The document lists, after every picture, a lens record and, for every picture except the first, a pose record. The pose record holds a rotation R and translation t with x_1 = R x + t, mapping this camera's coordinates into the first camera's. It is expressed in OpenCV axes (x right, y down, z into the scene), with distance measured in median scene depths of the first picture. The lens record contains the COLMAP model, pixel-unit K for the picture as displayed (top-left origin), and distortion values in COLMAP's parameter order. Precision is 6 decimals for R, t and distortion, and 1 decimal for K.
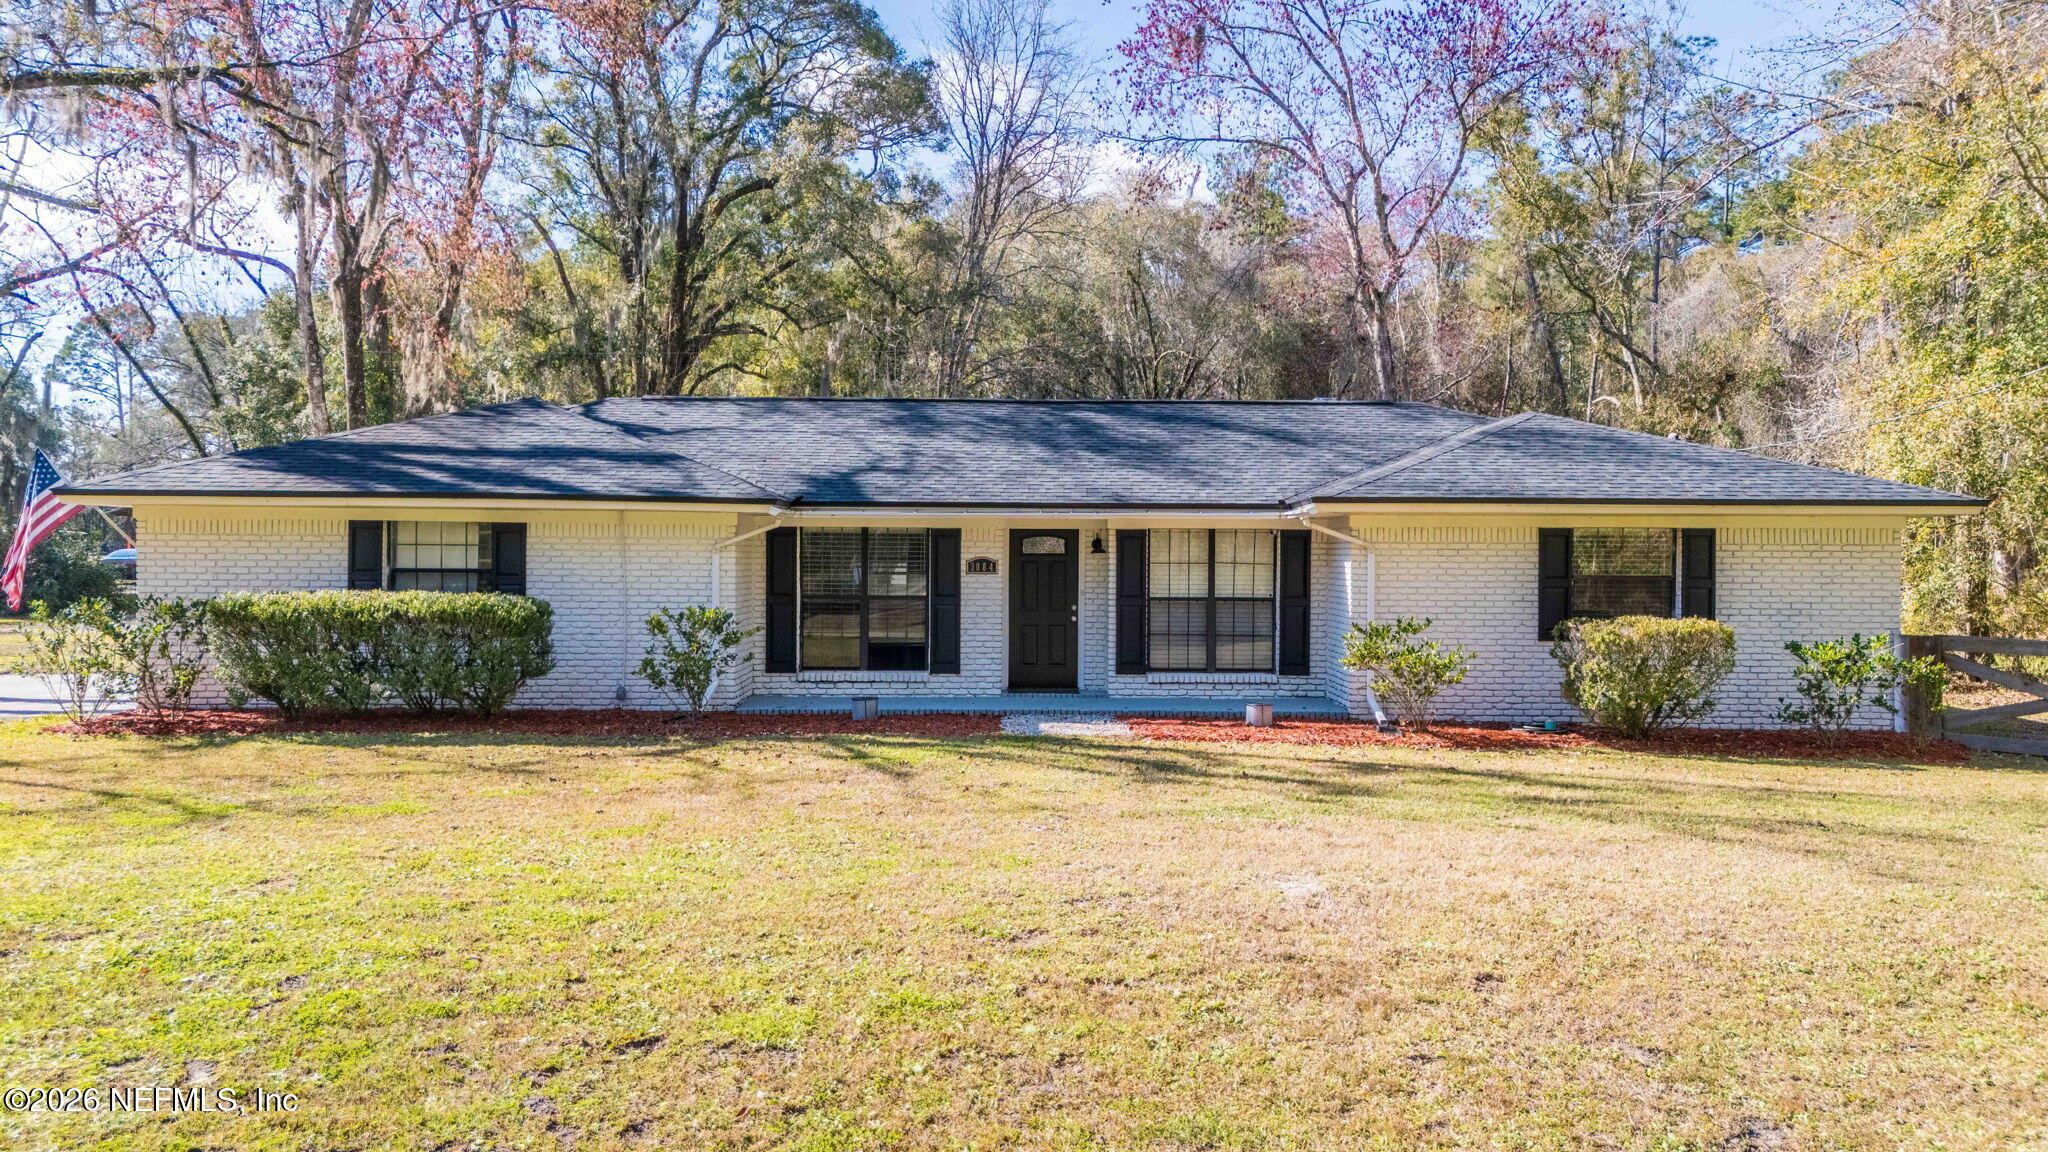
lens RADIAL K [[1557.2, 0, 1033.5], [0, 1557.2, 569.1], [0, 0, 1]] dist [0.084841, 0.005734]
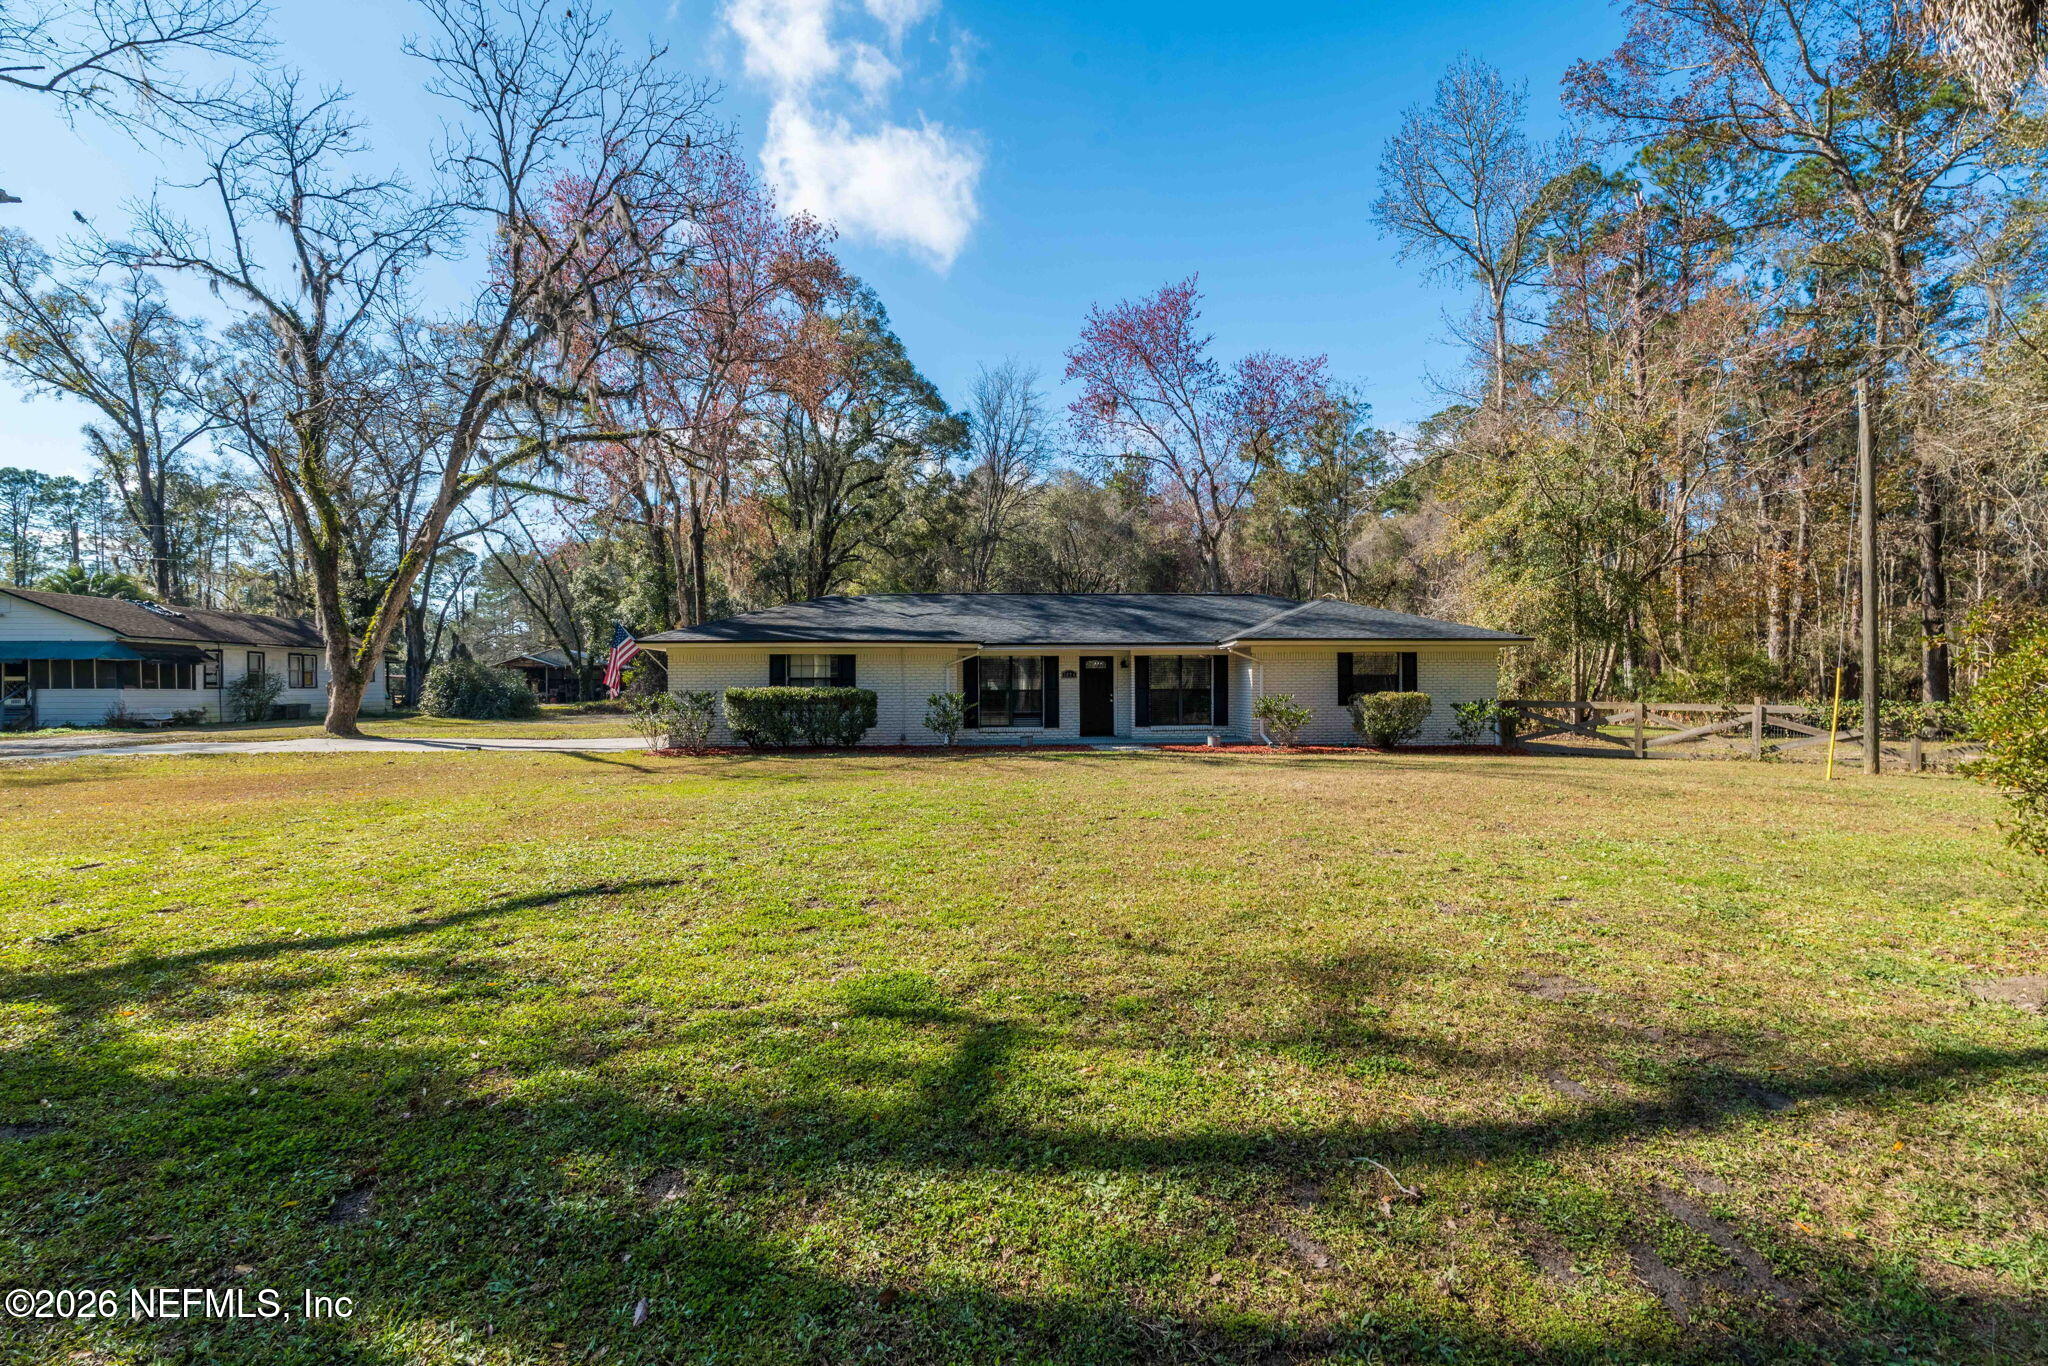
lens RADIAL K [[929.2, 0, 1023.6], [0, 929.2, 687.6], [0, 0, 1]] dist [-0.002701, 0.000134]
pose [[0.998109, -0.012200, 0.060243, -0.161505], [0.012919, 0.999850, -0.011552, 0.027991], [-0.060093, 0.012309, 0.998117, -0.203360]]
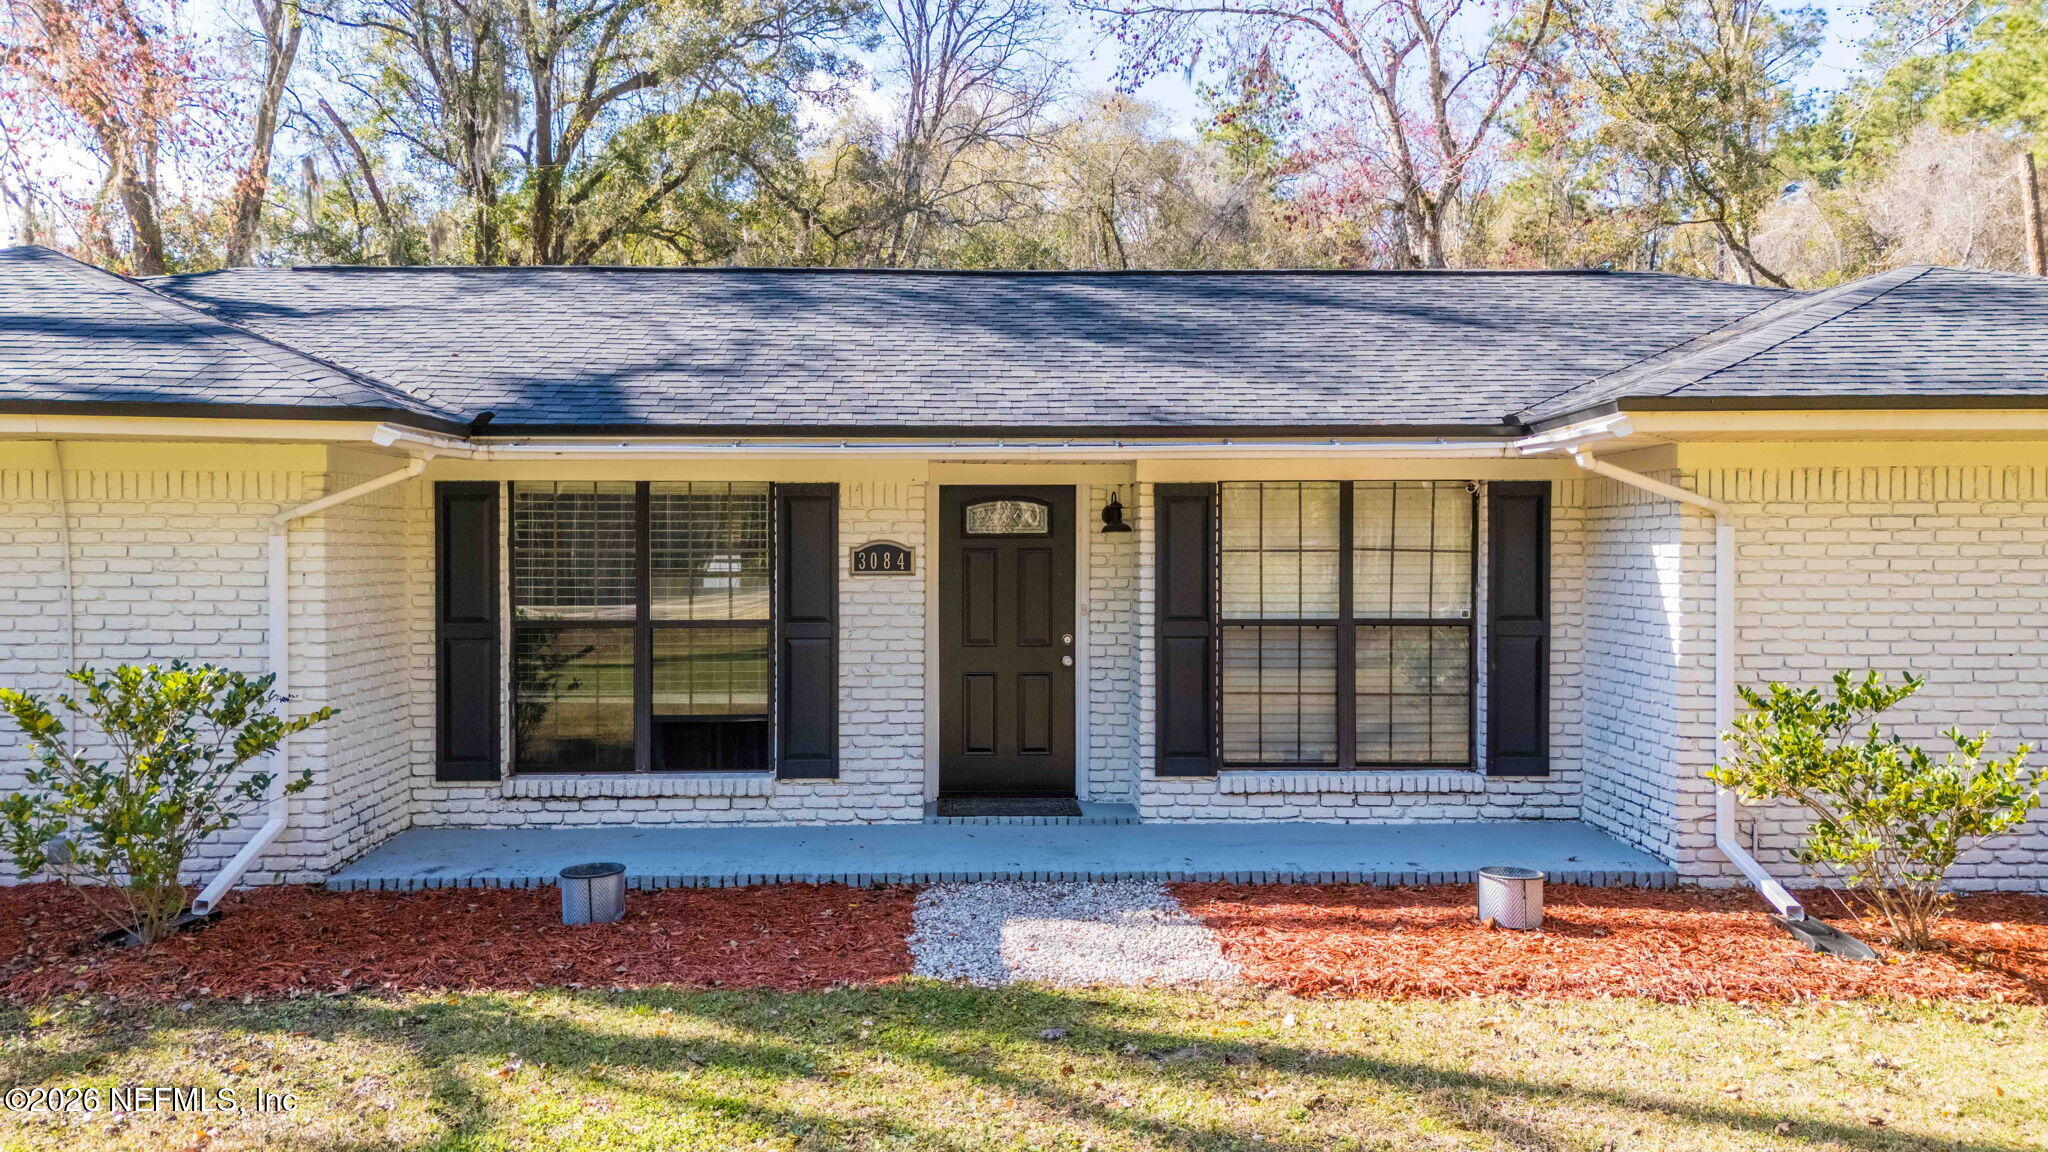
lens RADIAL K [[1557.2, 0, 1013.3], [0, 1557.2, 560.1], [0, 0, 1]] dist [0.084841, 0.005734]
pose [[0.999859, -0.007190, 0.015160, 0.000899], [0.007217, 0.999972, -0.001721, -0.000429], [-0.015147, 0.001831, 0.999884, 0.492210]]
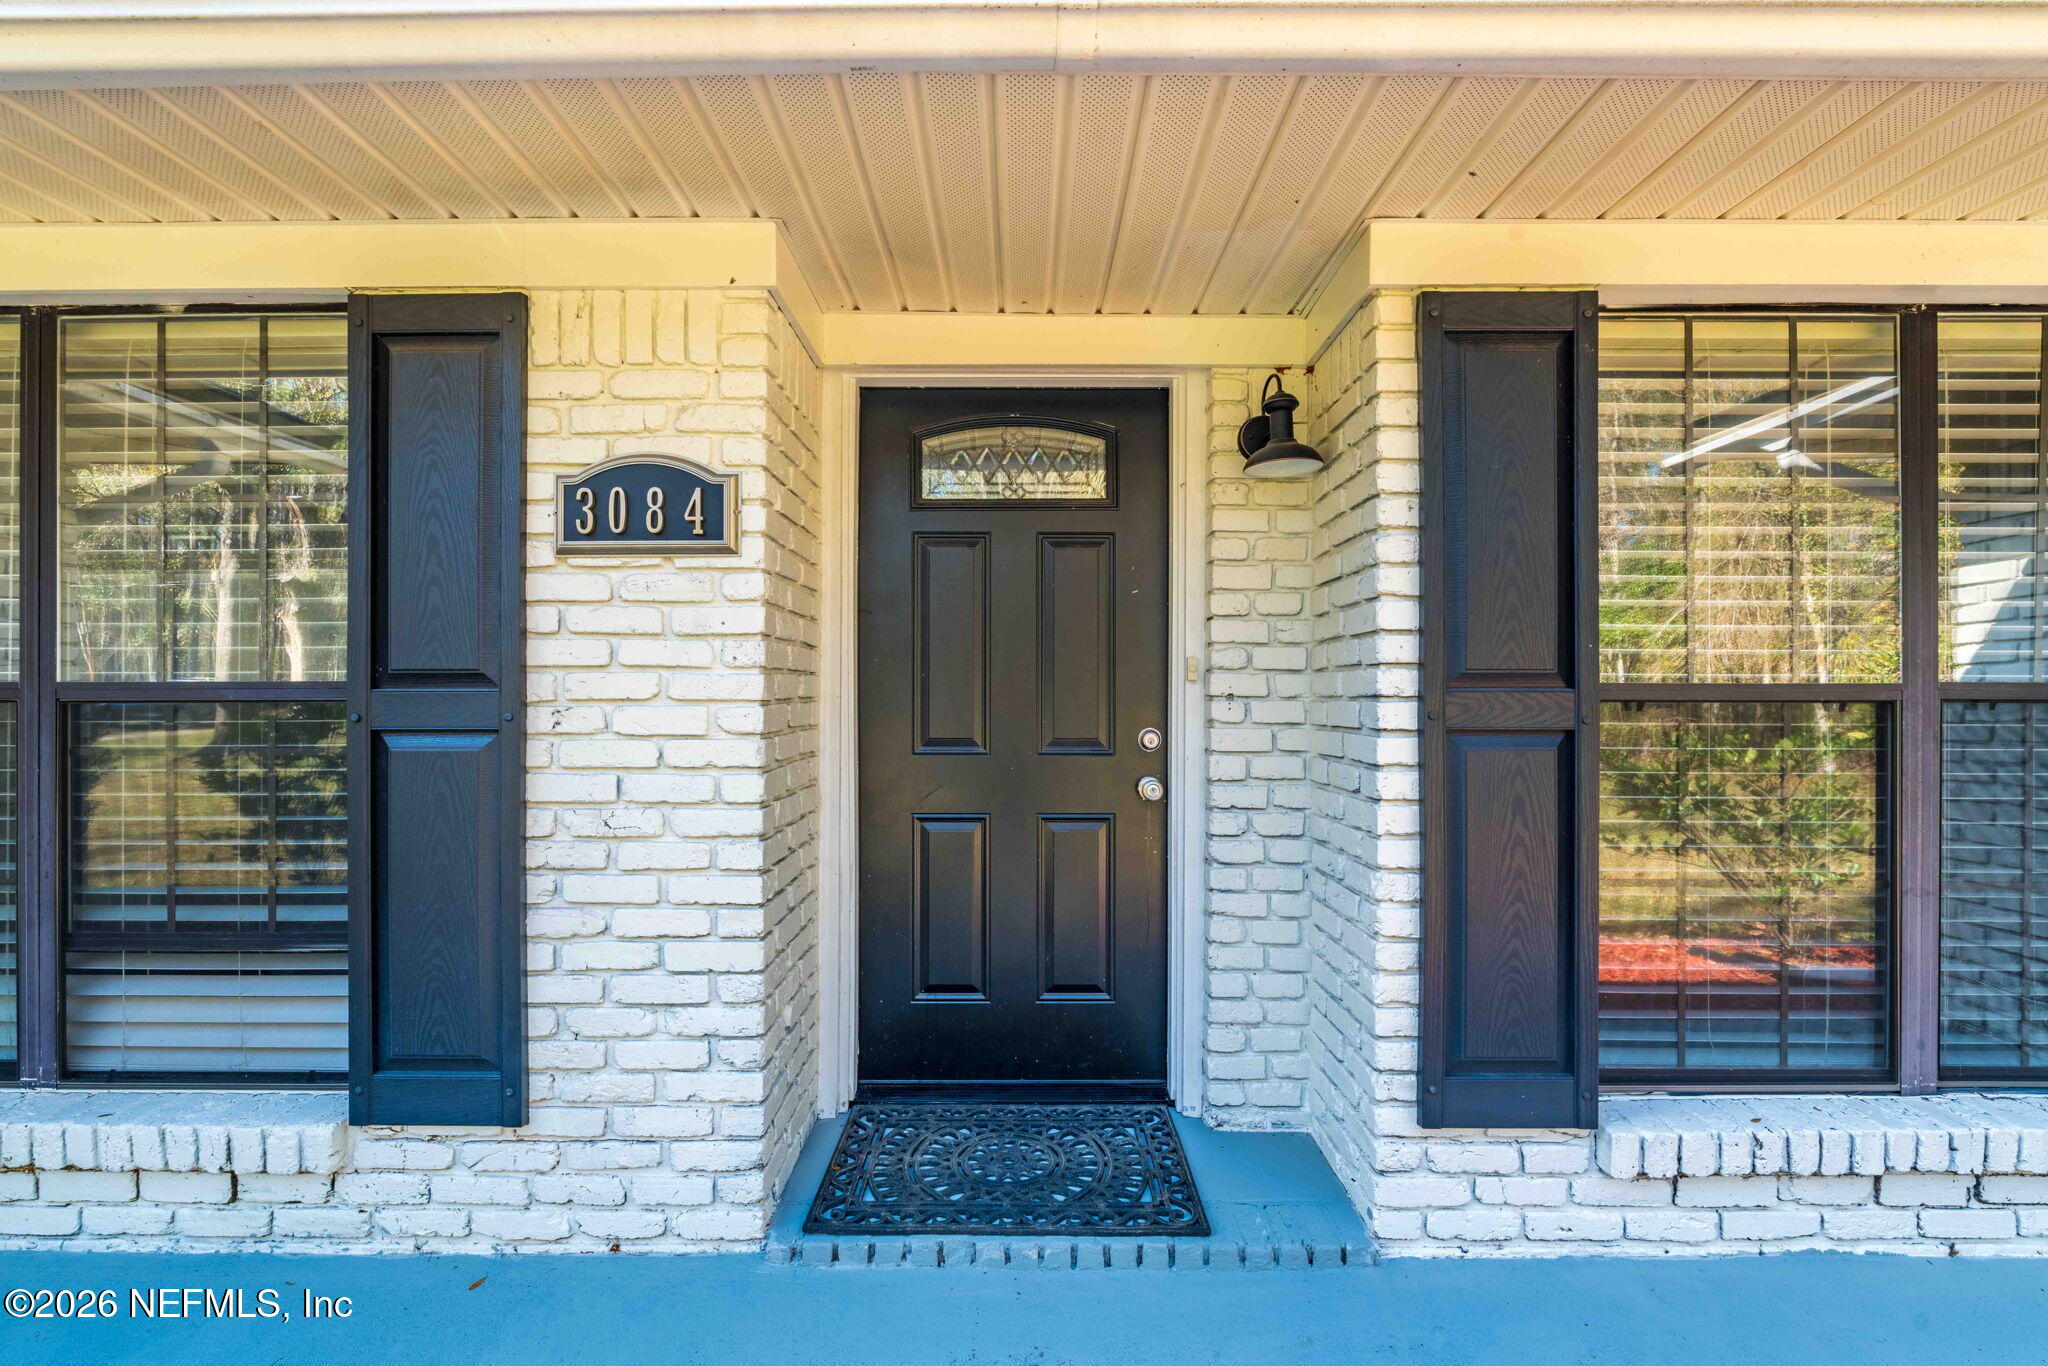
lens RADIAL K [[929.2, 0, 1036.0], [0, 929.2, 683.4], [0, 0, 1]] dist [-0.002701, 0.000134]
pose [[0.999964, -0.004850, -0.006923, 0.010815], [0.004745, 0.999876, -0.015044, 0.018850], [0.006995, 0.015011, 0.999863, 0.870563]]
